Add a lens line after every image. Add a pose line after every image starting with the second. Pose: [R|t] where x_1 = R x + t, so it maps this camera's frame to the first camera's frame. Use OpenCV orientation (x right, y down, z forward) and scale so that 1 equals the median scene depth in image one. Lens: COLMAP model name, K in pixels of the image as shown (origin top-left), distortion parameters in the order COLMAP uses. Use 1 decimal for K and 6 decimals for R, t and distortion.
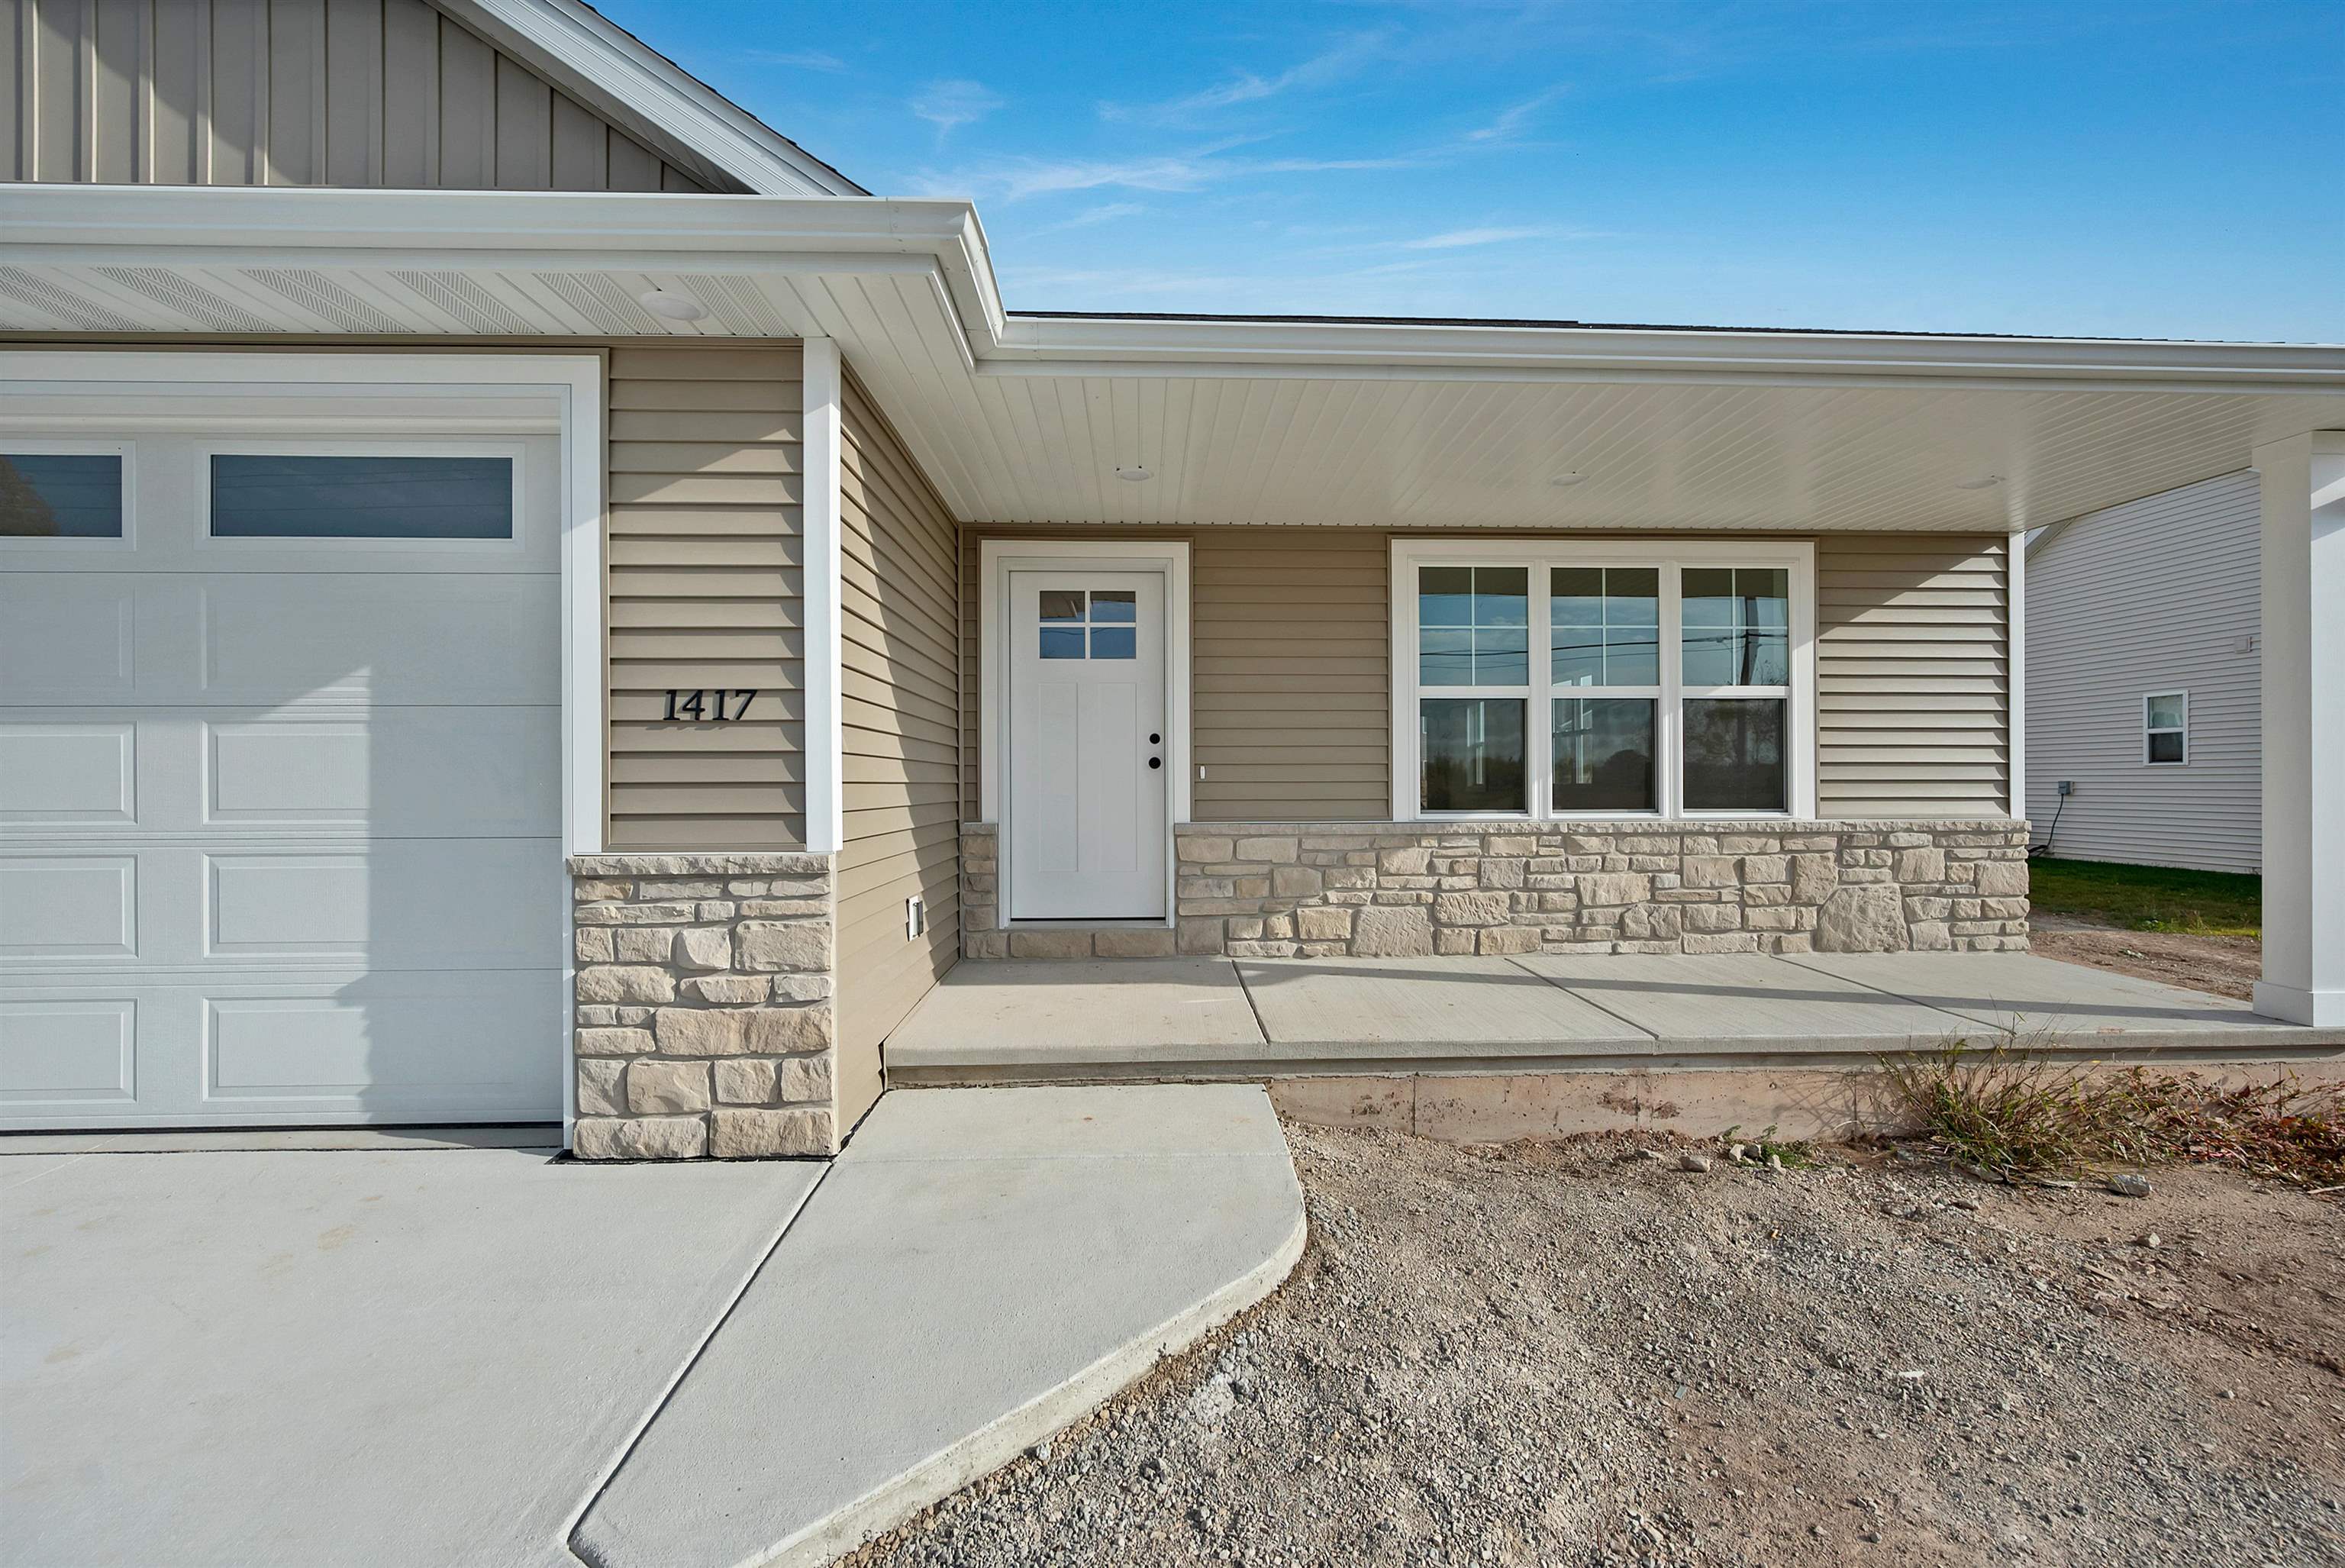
lens RADIAL K [[930.8, 0, 1170.8], [0, 930.8, 781.4], [0, 0, 1]] dist [-0.000451, -0.000198]
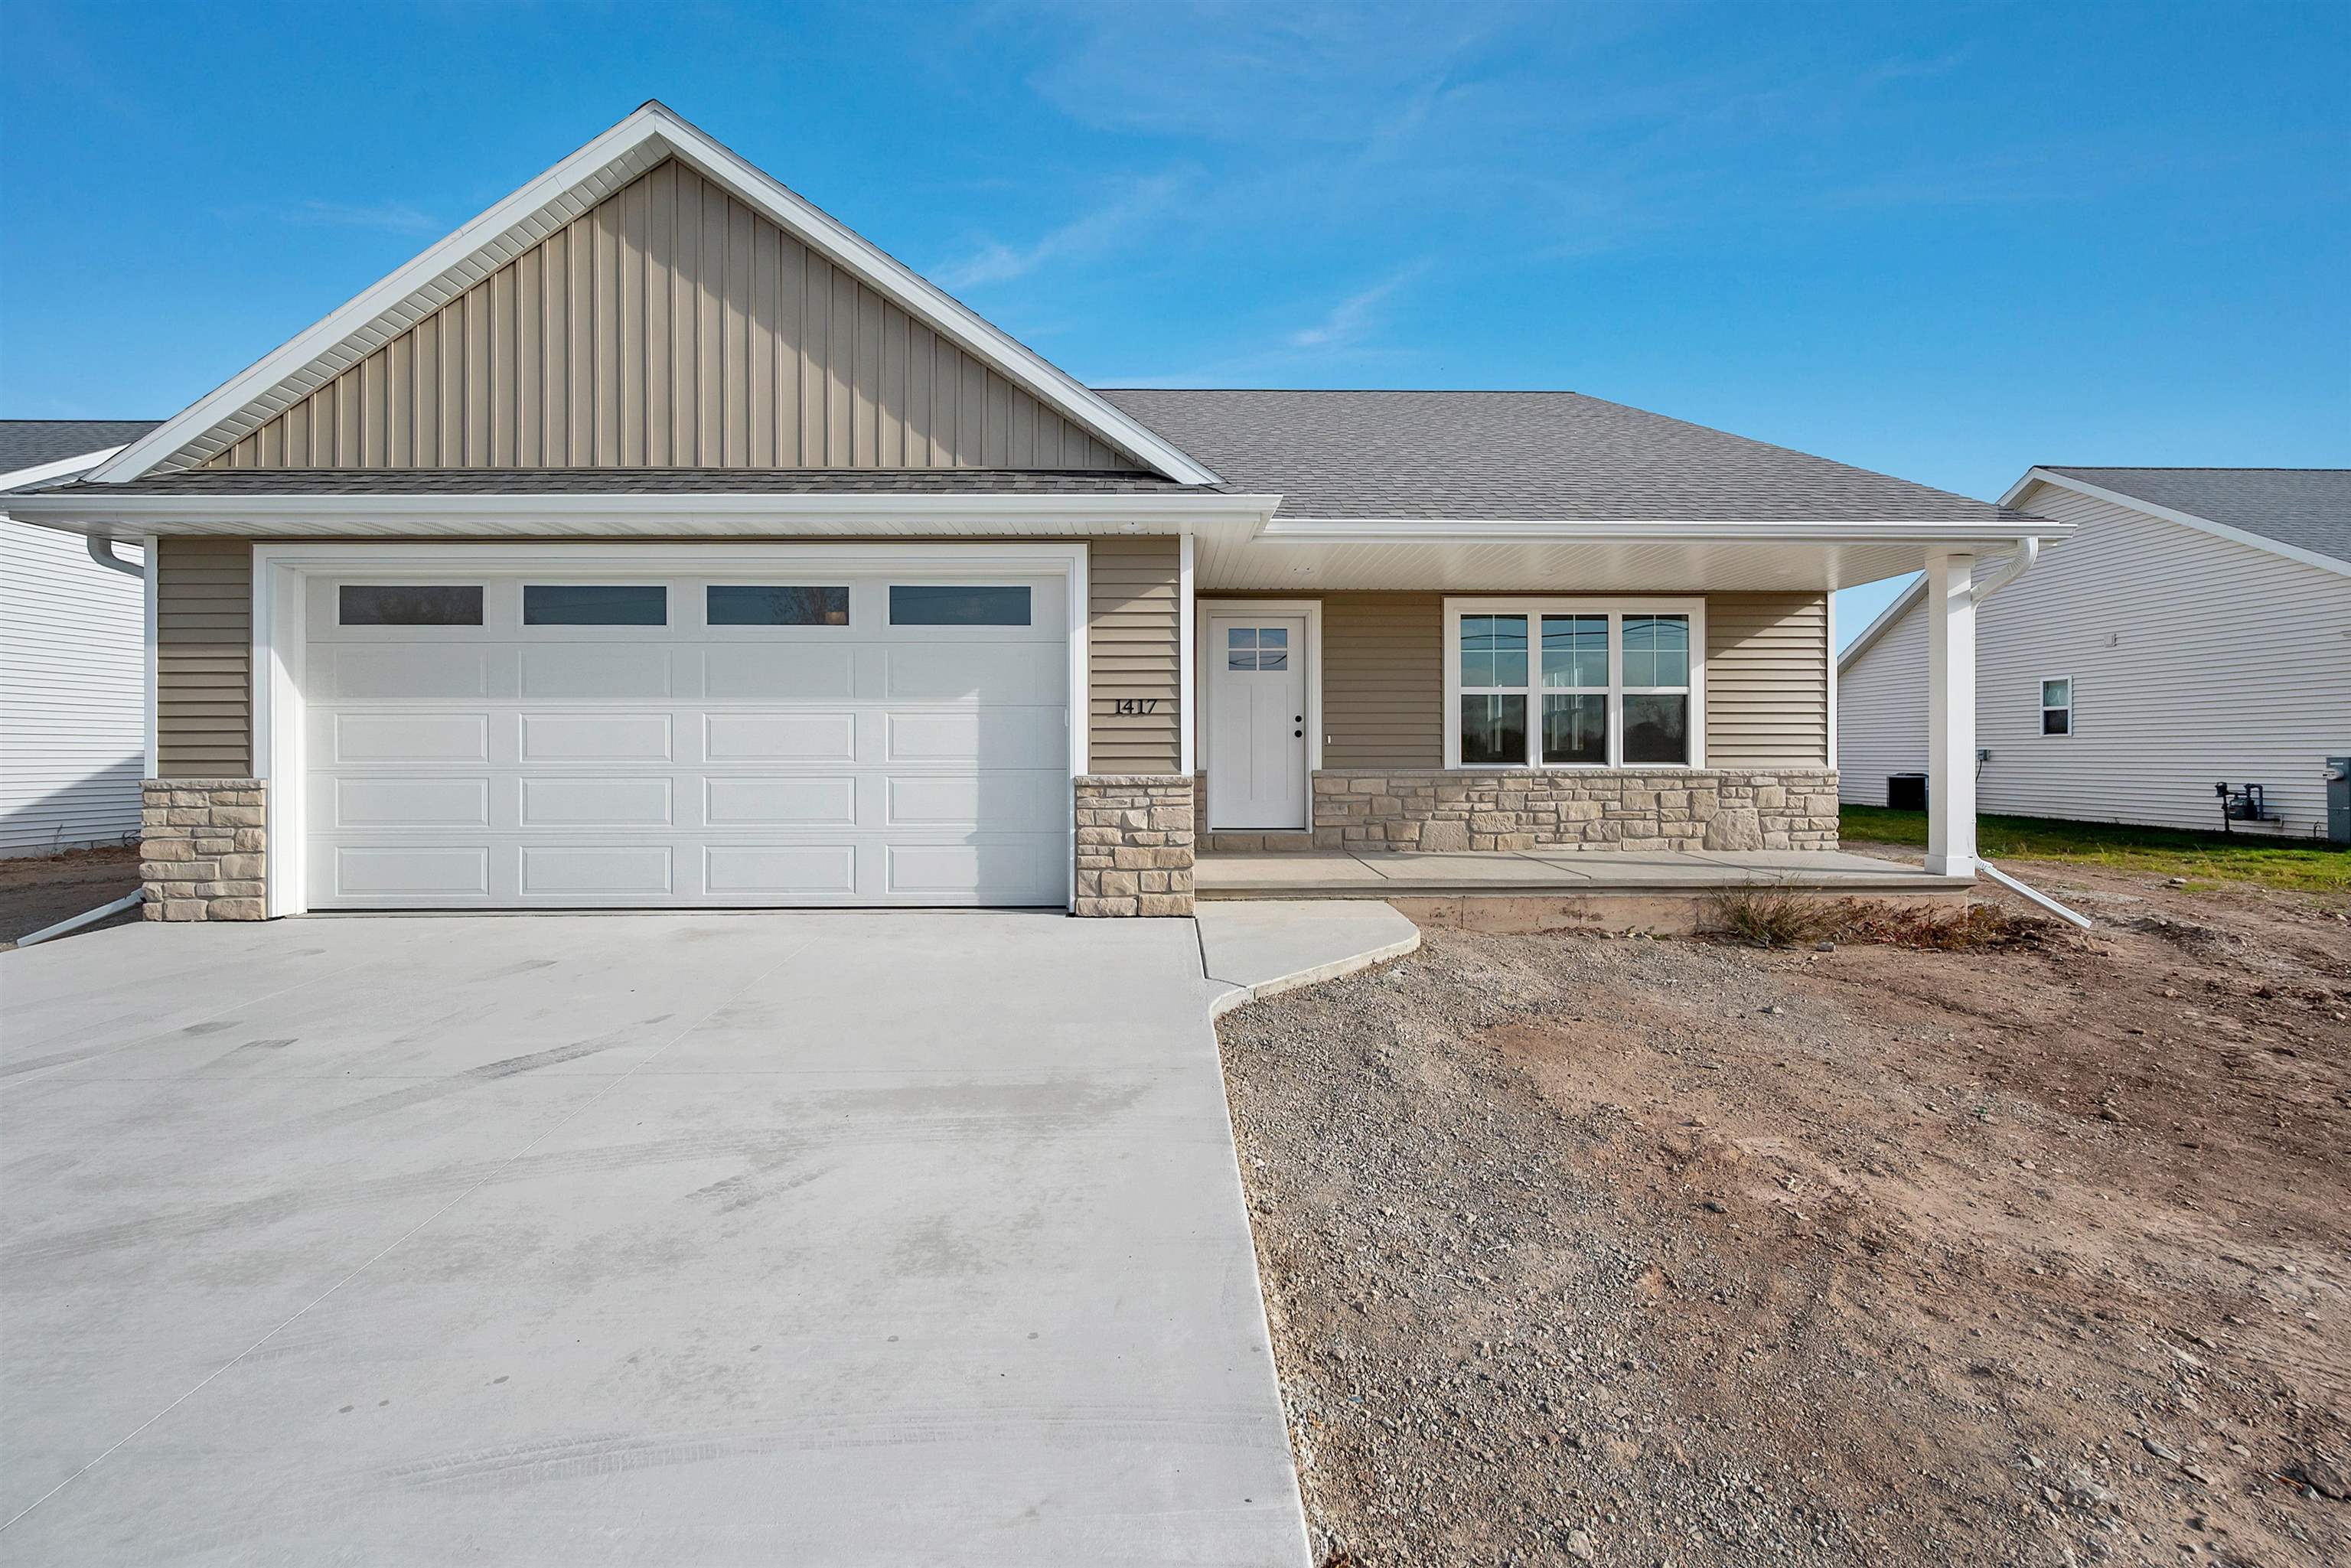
lens RADIAL K [[950.0, 0, 1173.0], [0, 950.0, 756.2], [0, 0, 1]] dist [0.001057, 0.000007]
pose [[0.999953, 0.000956, -0.009677, -0.224696], [-0.000926, 0.999995, 0.003094, 0.015041], [0.009680, -0.003085, 0.999948, -0.682305]]
